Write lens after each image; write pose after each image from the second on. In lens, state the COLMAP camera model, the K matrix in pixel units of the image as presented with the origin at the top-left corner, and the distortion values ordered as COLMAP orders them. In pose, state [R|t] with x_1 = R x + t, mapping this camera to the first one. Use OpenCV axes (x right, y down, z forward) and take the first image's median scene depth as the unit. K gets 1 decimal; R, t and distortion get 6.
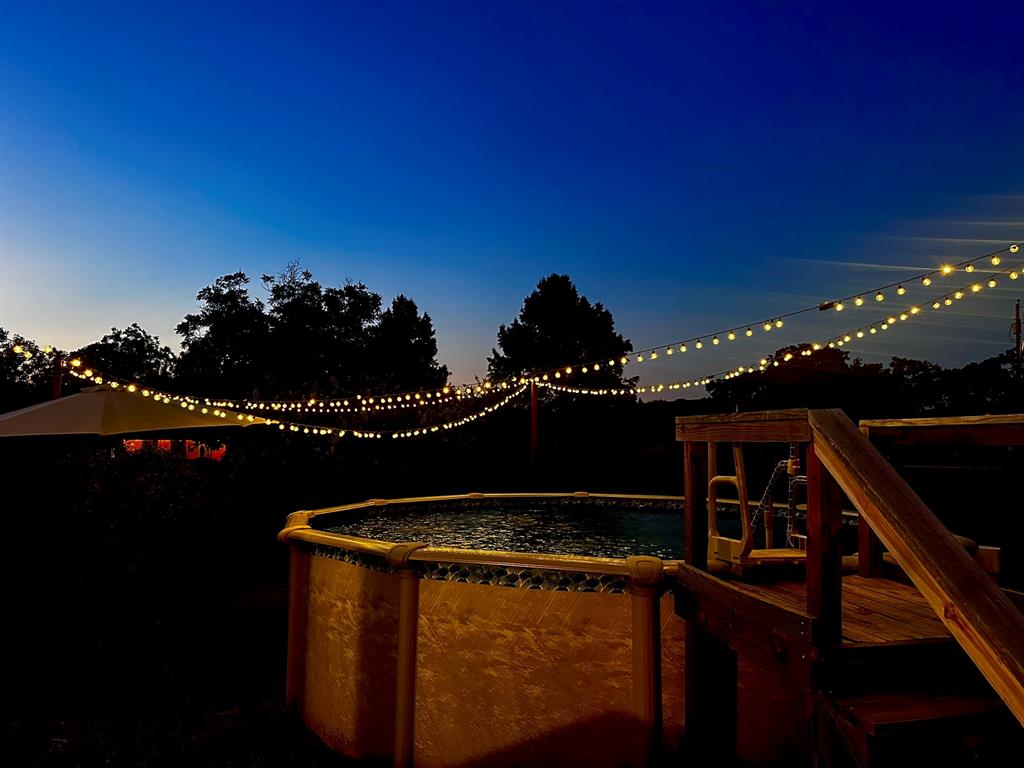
lens RADIAL K [[671.8, 0, 512.0], [0, 671.8, 384.0], [0, 0, 1]] dist [0.121397, -0.146469]
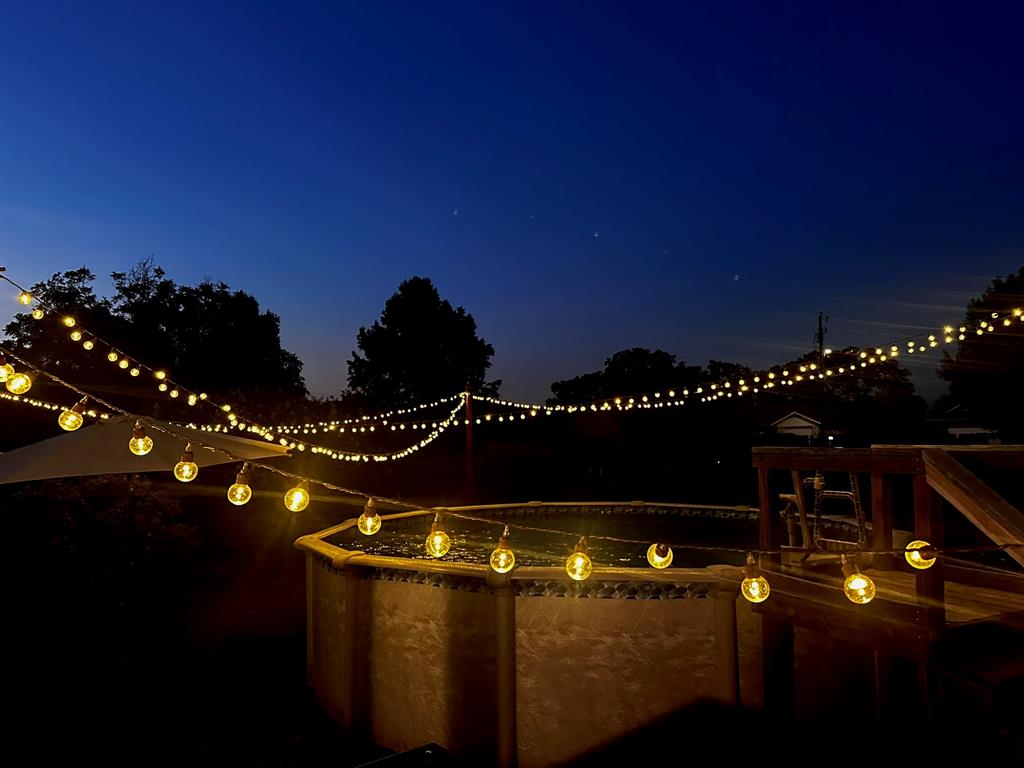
lens RADIAL K [[671.8, 0, 512.0], [0, 671.8, 384.0], [0, 0, 1]] dist [0.121397, -0.146469]
pose [[0.975461, -0.003722, 0.220139, -0.350113], [0.004131, 0.999990, -0.001401, -0.050417], [-0.220132, 0.002277, 0.975467, -0.065201]]
